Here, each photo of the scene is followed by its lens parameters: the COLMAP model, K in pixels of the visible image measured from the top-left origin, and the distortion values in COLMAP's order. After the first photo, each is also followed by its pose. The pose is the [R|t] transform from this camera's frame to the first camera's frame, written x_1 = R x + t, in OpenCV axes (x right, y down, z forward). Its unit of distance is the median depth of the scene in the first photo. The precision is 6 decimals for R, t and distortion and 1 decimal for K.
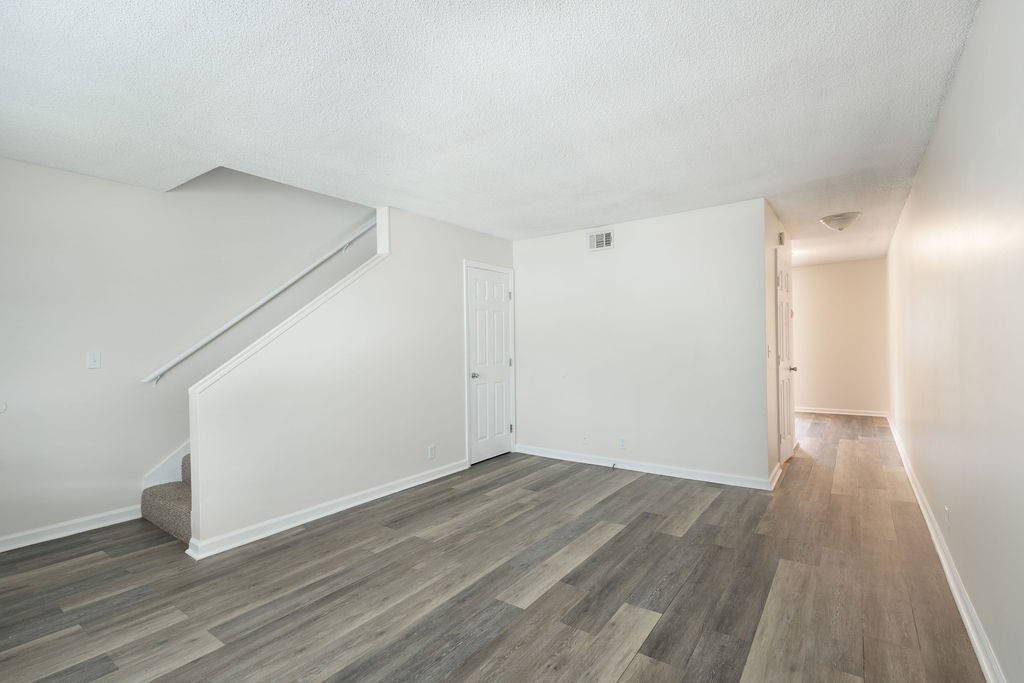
lens RADIAL K [[469.8, 0, 513.2], [0, 469.8, 344.1], [0, 0, 1]] dist [0.014417, -0.004567]
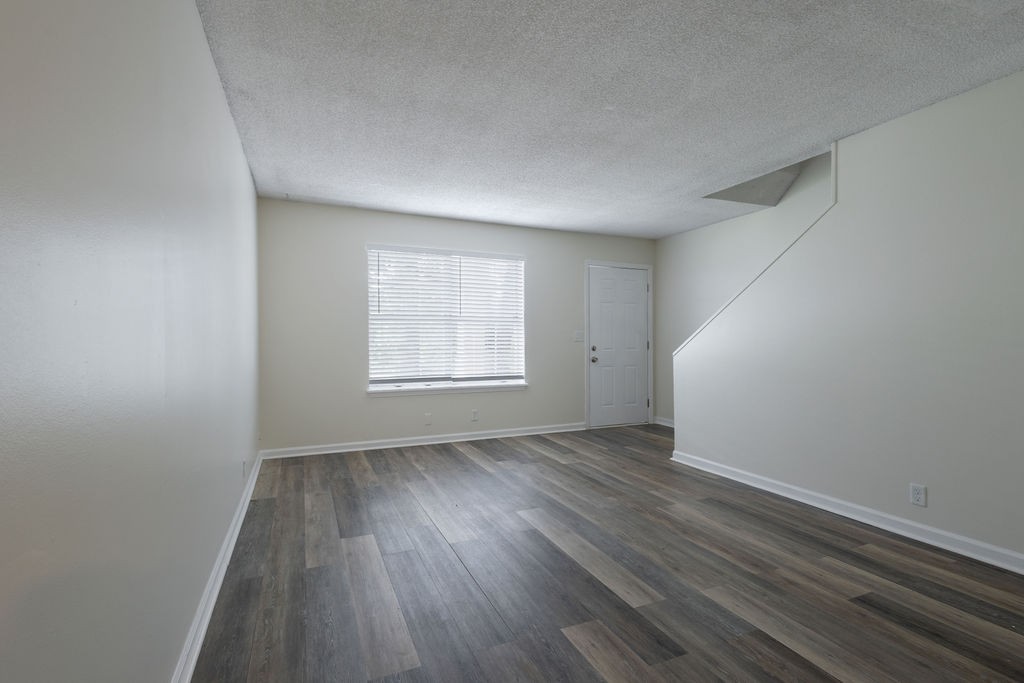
lens RADIAL K [[469.8, 0, 512.8], [0, 469.8, 338.6], [0, 0, 1]] dist [0.014417, -0.004567]
pose [[-0.502970, 0.014763, -0.864178, 0.951671], [0.011198, 0.999882, 0.010564, 0.020859], [0.864231, -0.004363, -0.503076, 1.305600]]
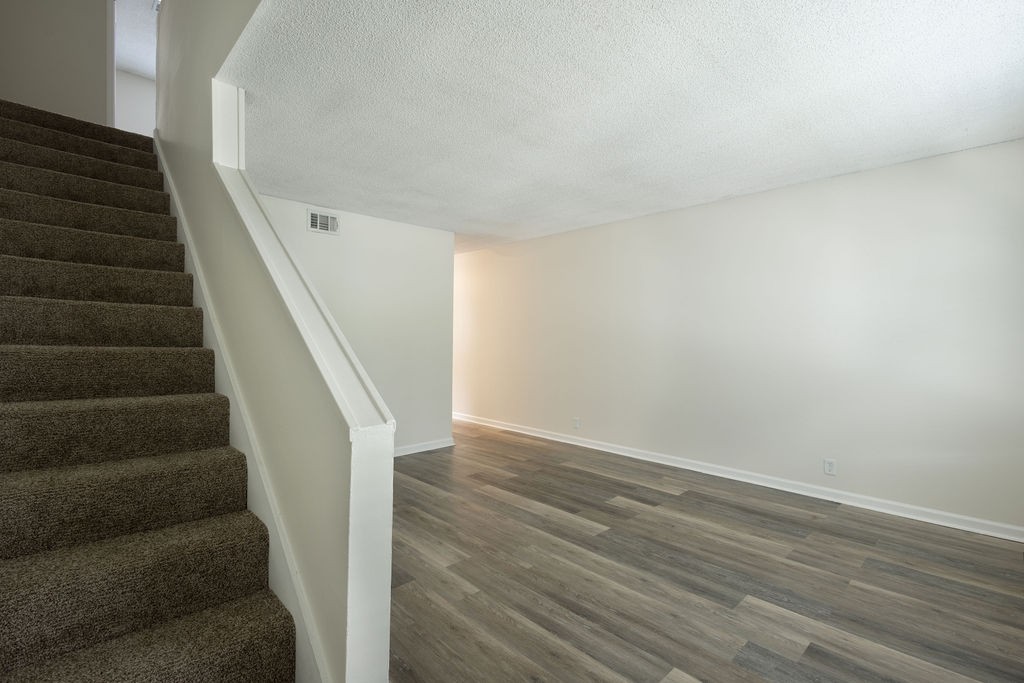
lens RADIAL K [[469.8, 0, 514.2], [0, 469.8, 342.1], [0, 0, 1]] dist [0.014417, -0.004567]
pose [[0.182595, 0.008586, 0.983151, -1.071348], [-0.012485, 0.999901, -0.006414, 0.019667], [-0.983109, -0.011104, 0.182685, 0.789203]]
